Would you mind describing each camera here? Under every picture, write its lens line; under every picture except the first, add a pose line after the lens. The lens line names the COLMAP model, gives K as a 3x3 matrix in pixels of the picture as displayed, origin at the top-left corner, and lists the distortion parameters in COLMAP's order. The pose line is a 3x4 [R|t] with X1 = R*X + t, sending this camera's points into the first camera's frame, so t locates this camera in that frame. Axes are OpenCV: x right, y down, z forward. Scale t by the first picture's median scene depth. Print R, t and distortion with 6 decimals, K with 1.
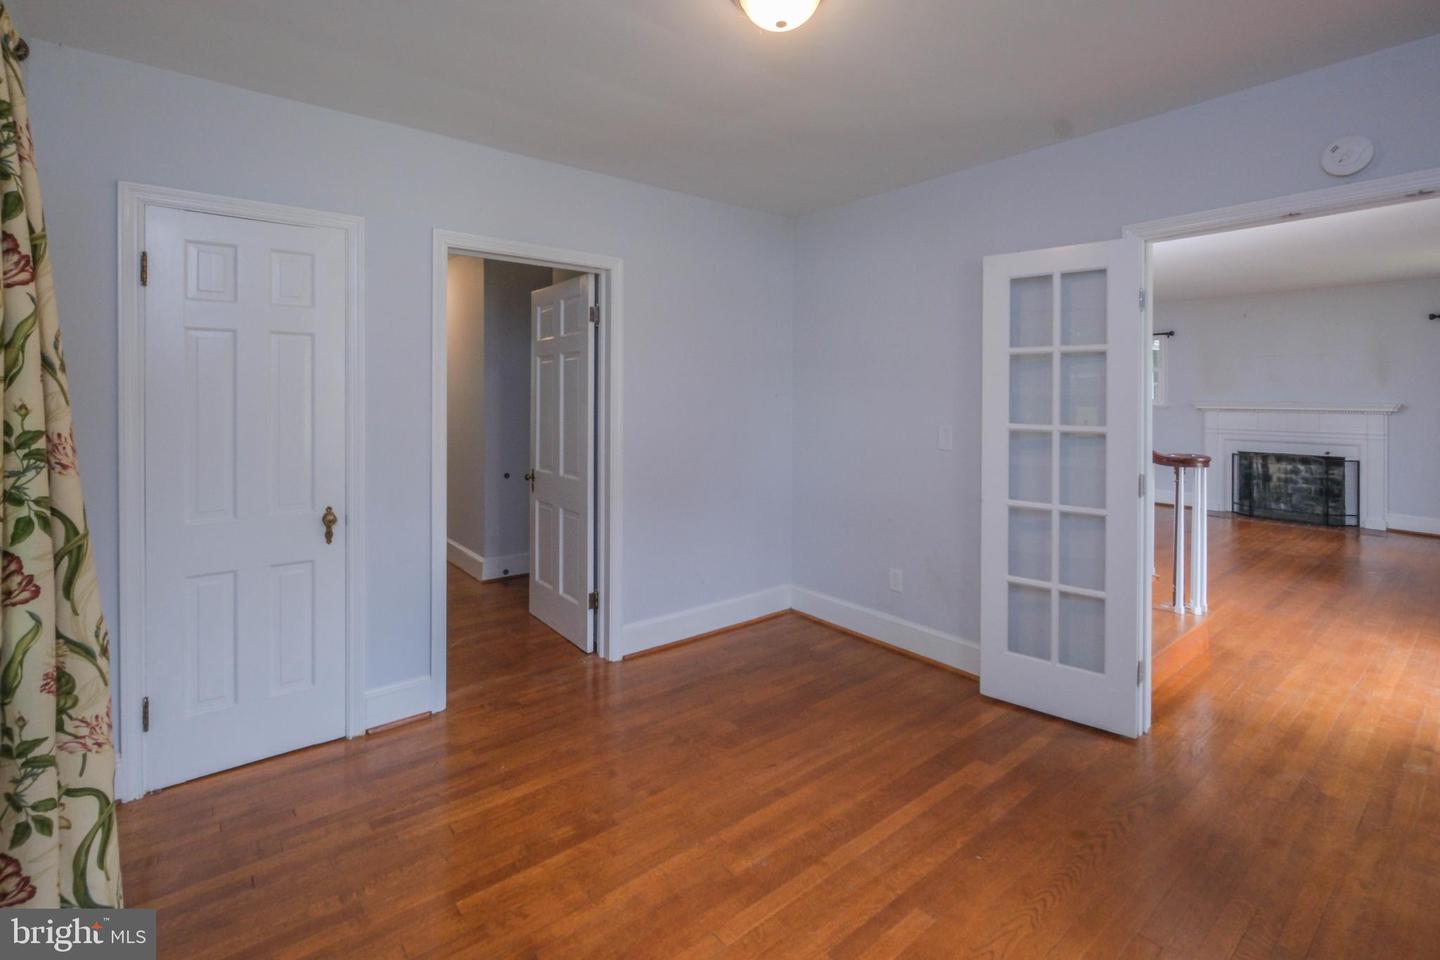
lens RADIAL K [[655.1, 0, 716.7], [0, 655.1, 396.0], [0, 0, 1]] dist [-0.000230, 0.000012]
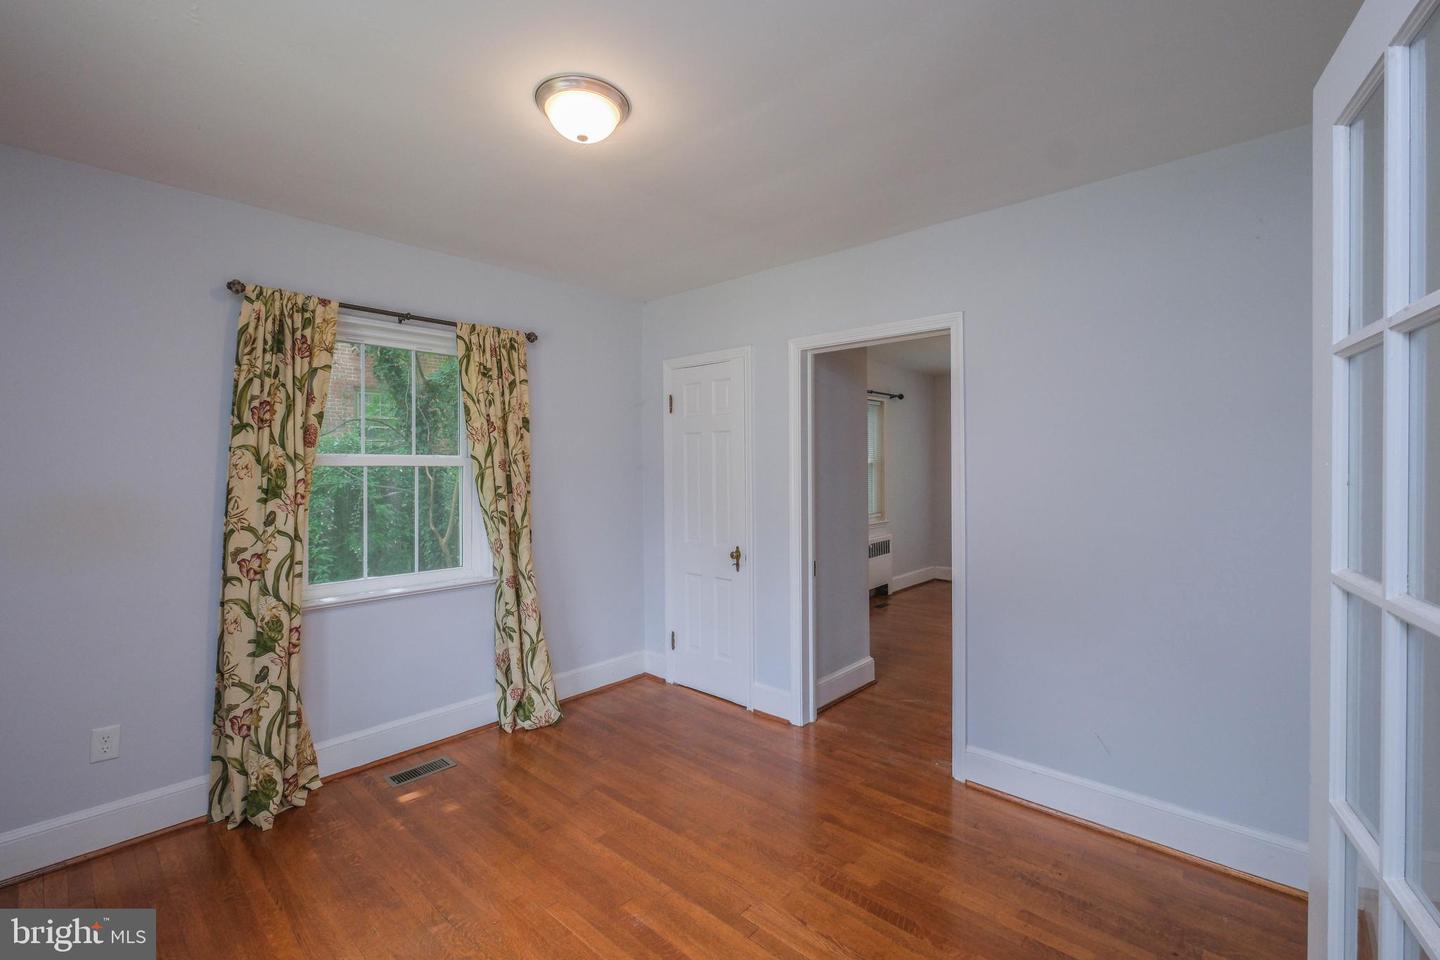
lens RADIAL K [[642.2, 0, 721.1], [0, 642.2, 463.1], [0, 0, 1]] dist [-0.002923, -0.000373]
pose [[0.148954, -0.002219, -0.988842, 0.830307], [-0.000311, 0.999997, -0.002291, -0.014395], [0.988844, 0.000649, 0.148953, 0.738351]]
